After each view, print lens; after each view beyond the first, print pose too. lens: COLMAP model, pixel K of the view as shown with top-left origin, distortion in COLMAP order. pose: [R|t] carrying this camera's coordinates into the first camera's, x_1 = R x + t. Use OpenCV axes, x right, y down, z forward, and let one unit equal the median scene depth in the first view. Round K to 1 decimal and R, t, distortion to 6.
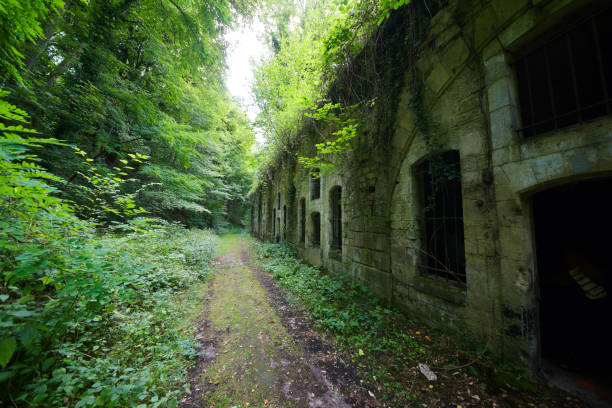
lens RADIAL K [[214.8, 0, 308.7], [0, 214.8, 203.5], [0, 0, 1]] dist [0.000444, -0.011384]
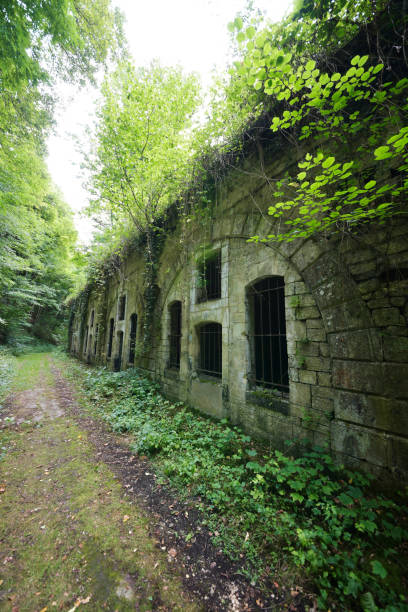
lens RADIAL K [[214.8, 0, 199.7], [0, 214.8, 305.1], [0, 0, 1]] dist [0.000444, -0.011384]
pose [[0.953333, 0.052986, 0.297234, -0.106340], [-0.033945, 0.997048, -0.068866, 0.020638], [-0.300006, 0.055563, 0.952318, 0.253411]]
